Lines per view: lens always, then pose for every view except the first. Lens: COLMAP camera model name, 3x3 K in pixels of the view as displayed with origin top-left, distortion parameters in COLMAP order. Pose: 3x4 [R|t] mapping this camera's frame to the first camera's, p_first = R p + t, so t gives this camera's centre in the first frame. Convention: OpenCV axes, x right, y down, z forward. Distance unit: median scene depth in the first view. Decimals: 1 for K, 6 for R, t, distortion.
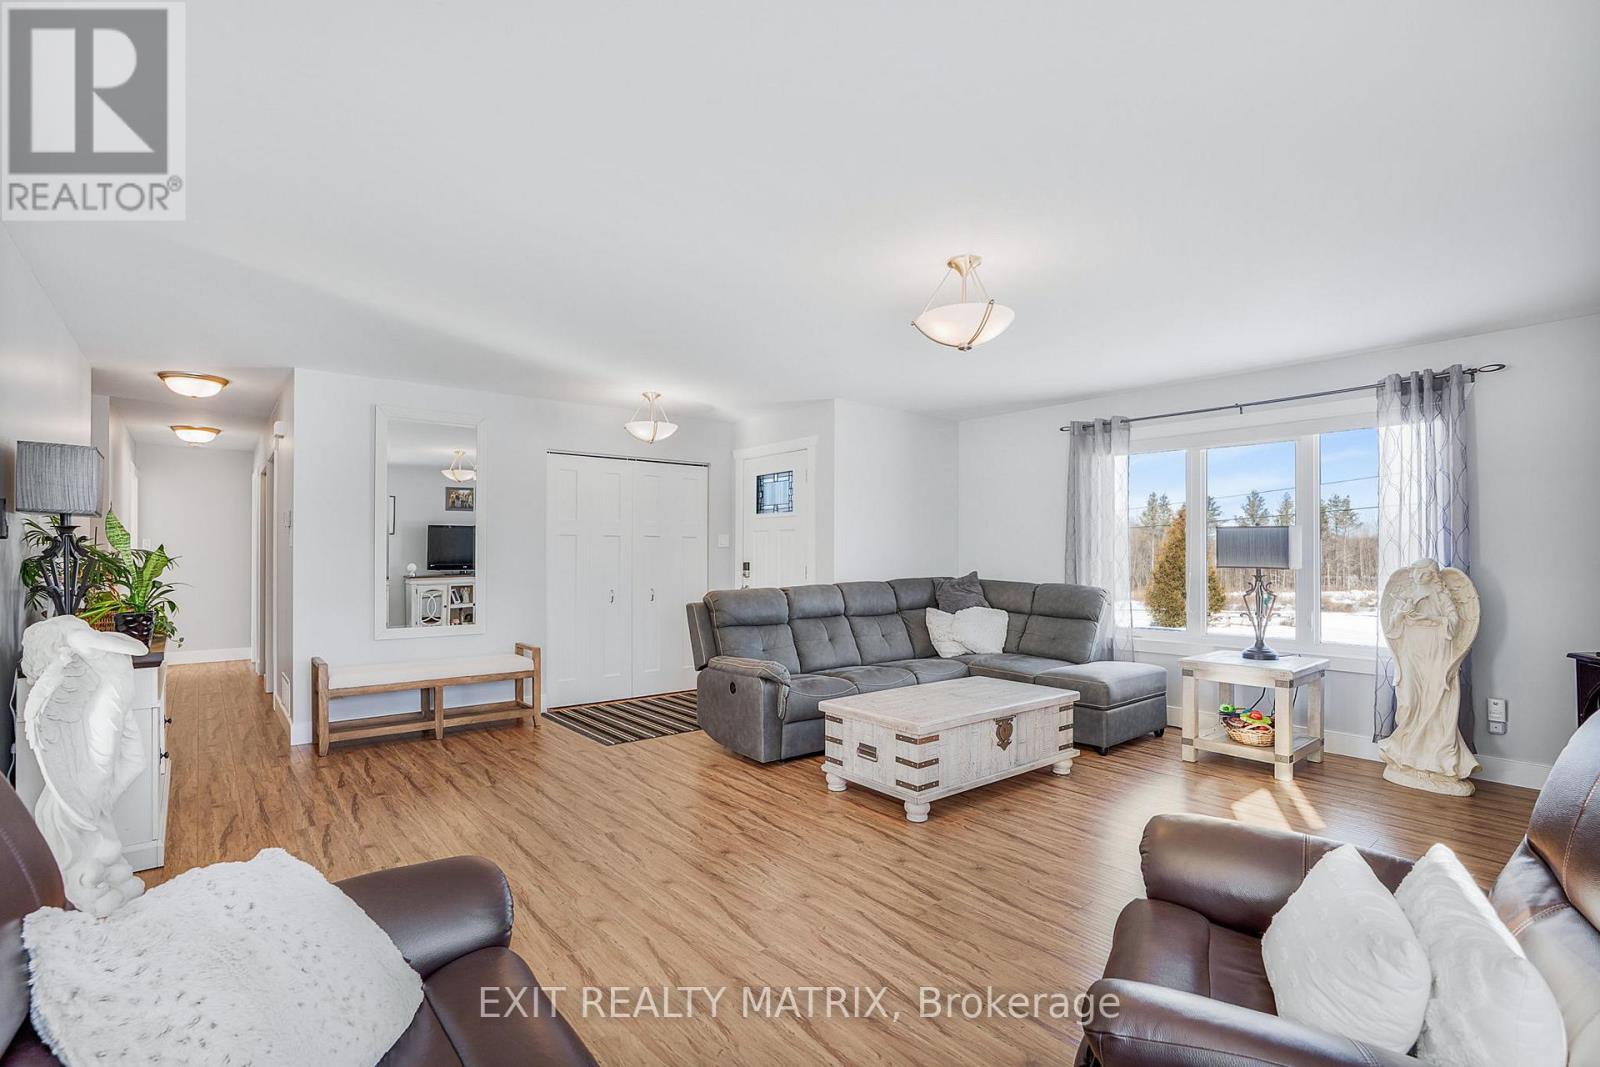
lens RADIAL K [[746.6, 0, 796.4], [0, 746.6, 545.9], [0, 0, 1]] dist [-0.027916, 0.004286]
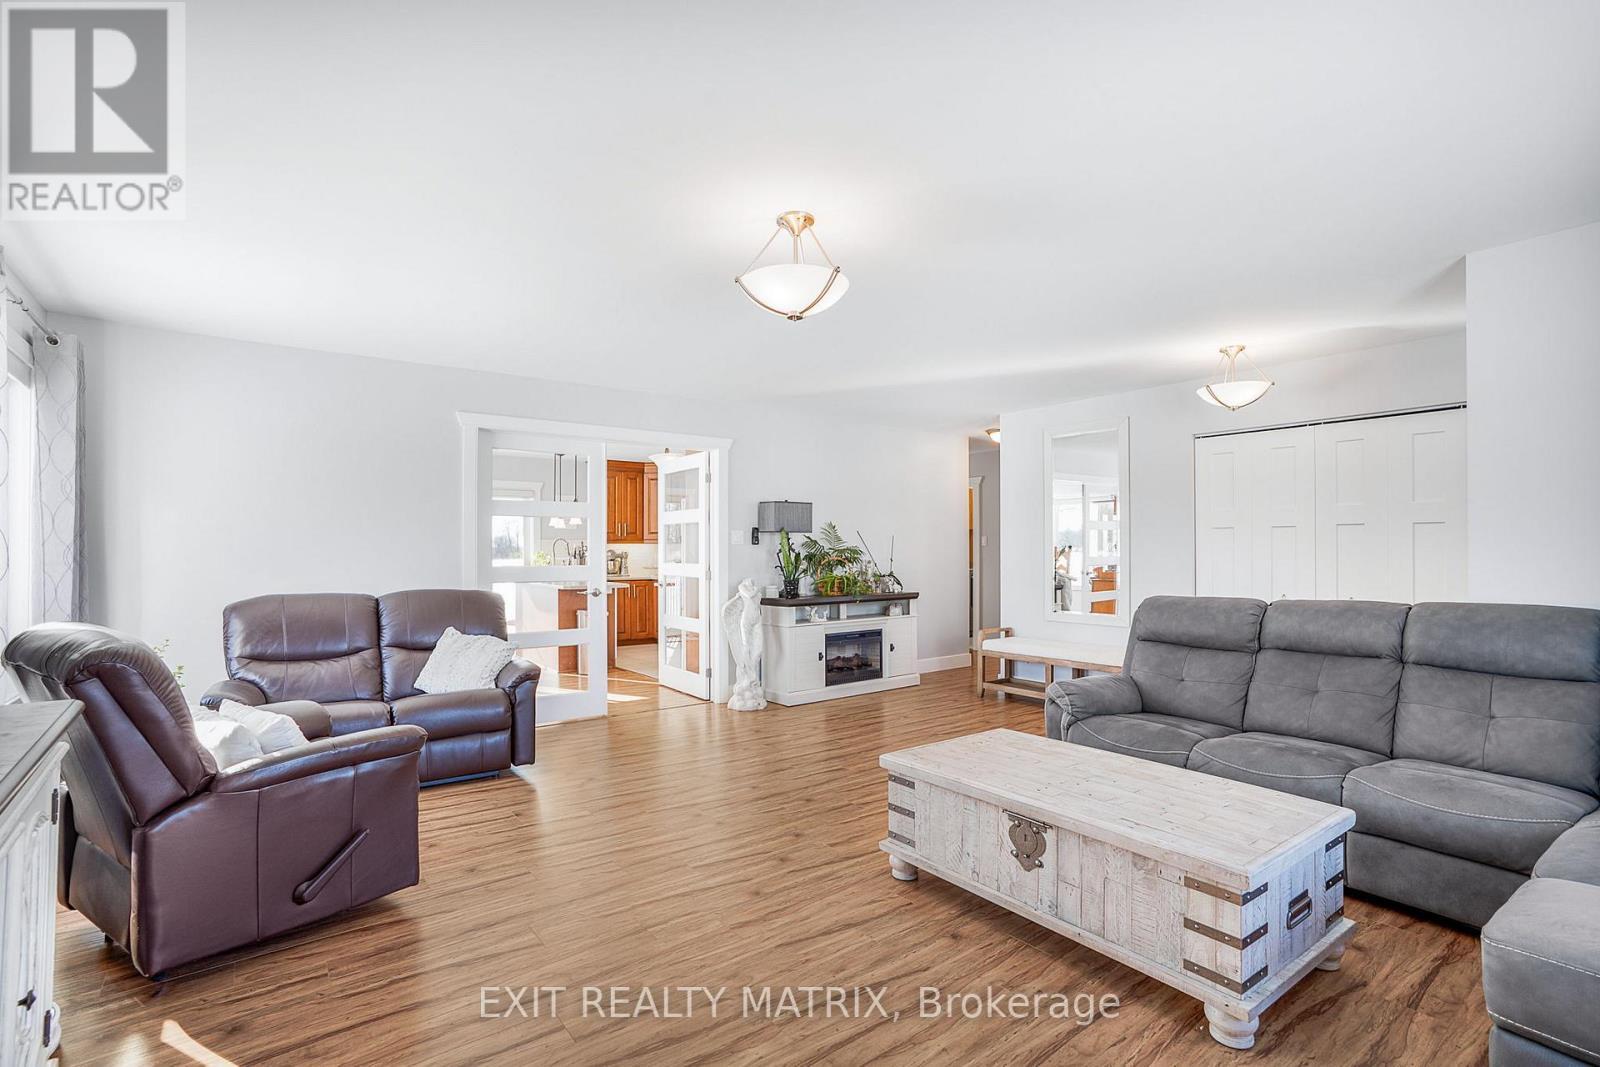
lens RADIAL K [[746.6, 0, 801.3], [0, 746.6, 540.4], [0, 0, 1]] dist [-0.027916, 0.004286]
pose [[-0.023678, -0.011954, -0.999648, 0.710884], [0.013730, 0.999830, -0.012281, 0.006106], [0.999625, -0.014016, -0.023510, 0.659150]]
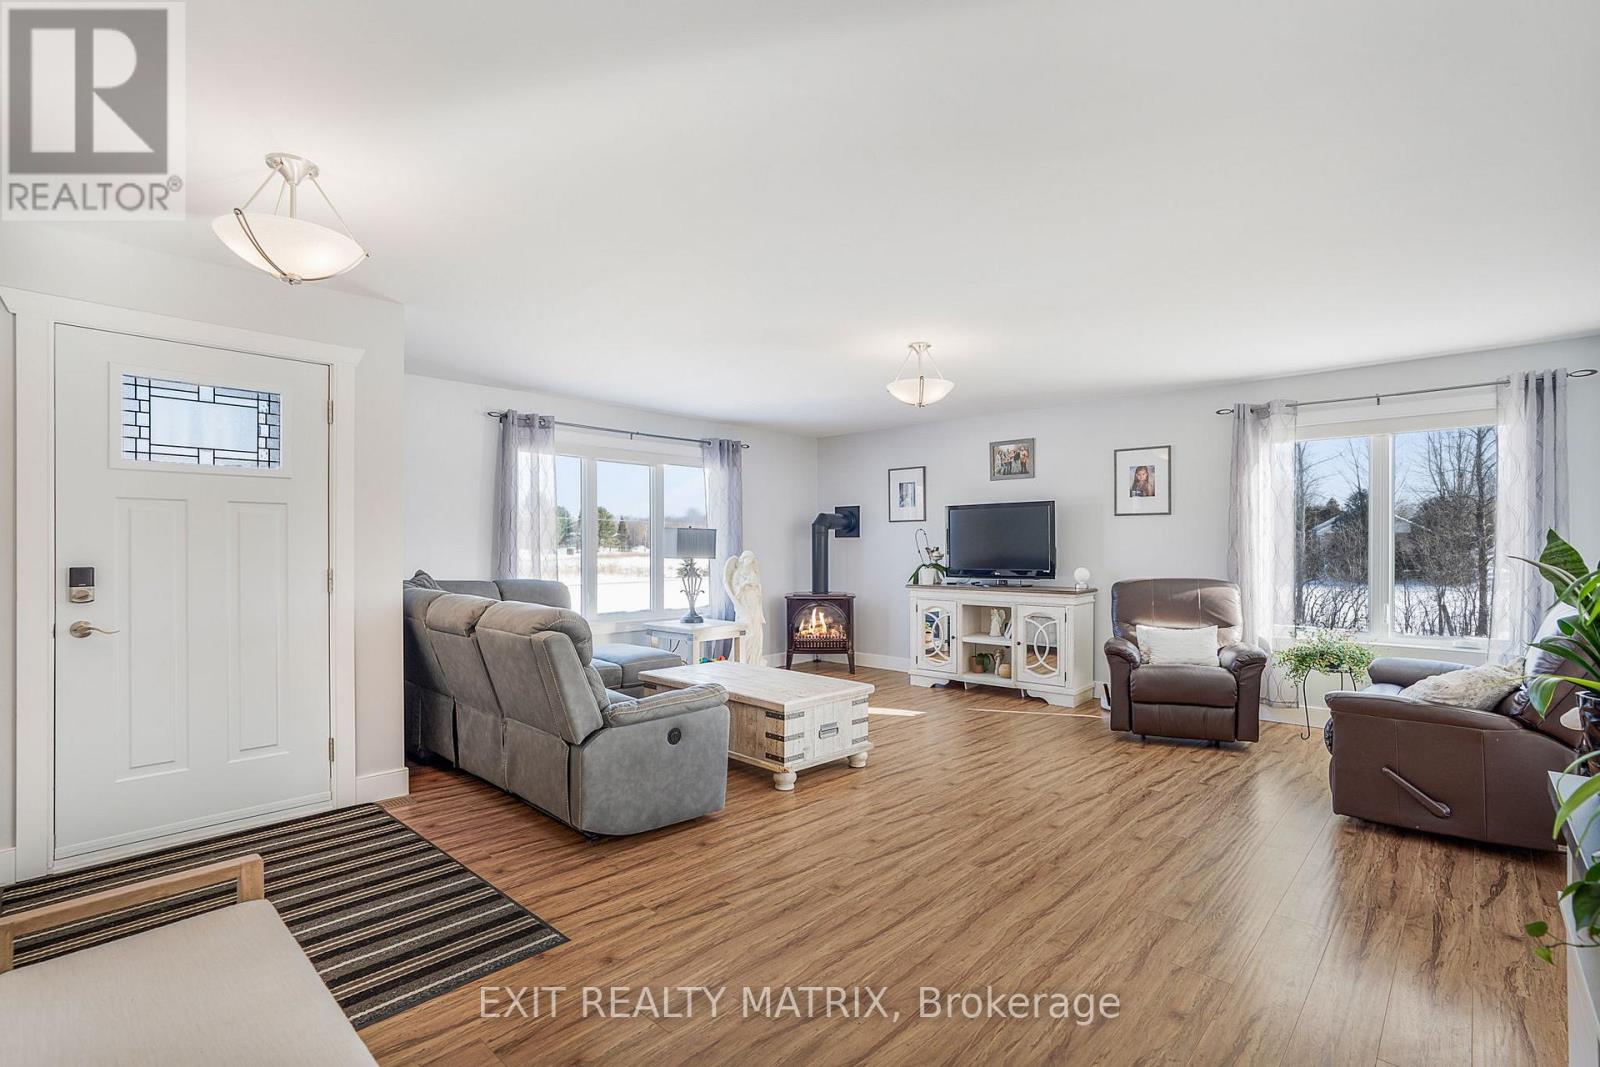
lens RADIAL K [[746.6, 0, 797.0], [0, 746.6, 543.9], [0, 0, 1]] dist [-0.027916, 0.004286]
pose [[-0.132928, 0.005280, 0.991112, -0.755277], [-0.011820, 0.999906, -0.006913, 0.009063], [-0.991055, -0.012634, -0.132853, 0.916310]]
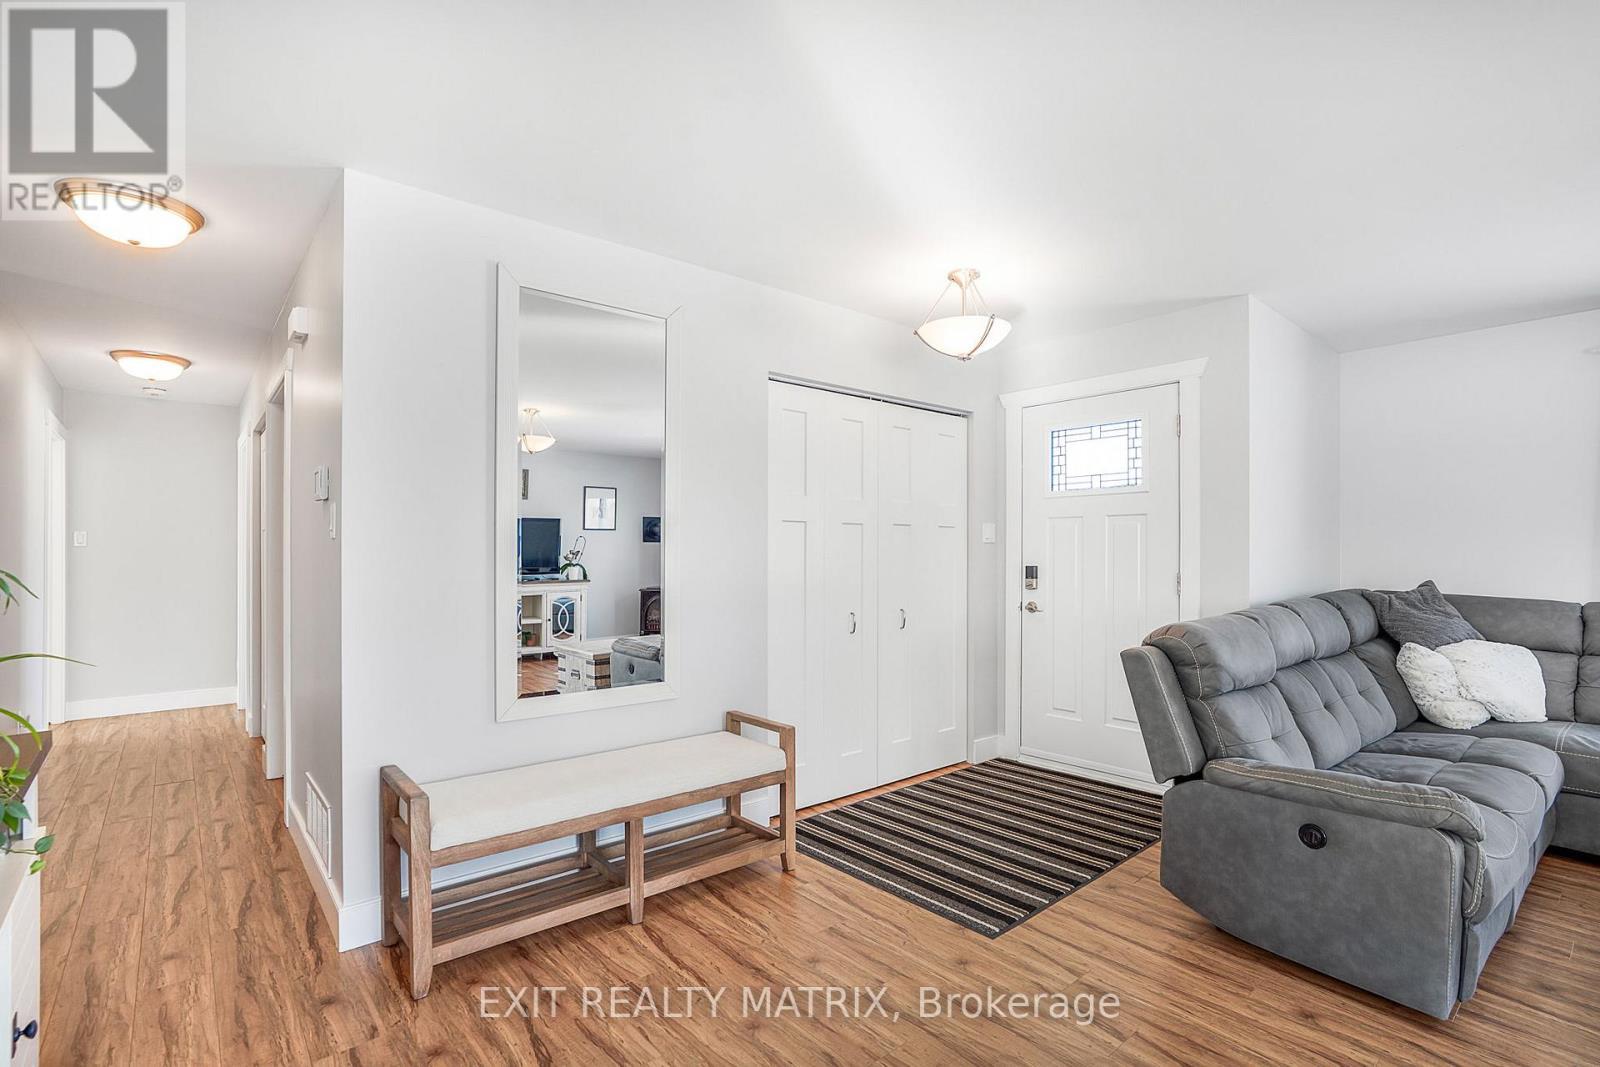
lens RADIAL K [[746.6, 0, 802.8], [0, 746.6, 547.6], [0, 0, 1]] dist [-0.027916, 0.004286]
pose [[0.999634, 0.000919, 0.027039, -0.394196], [-0.001048, 0.999988, 0.004766, 0.004915], [-0.027035, -0.004793, 0.999623, 0.510081]]
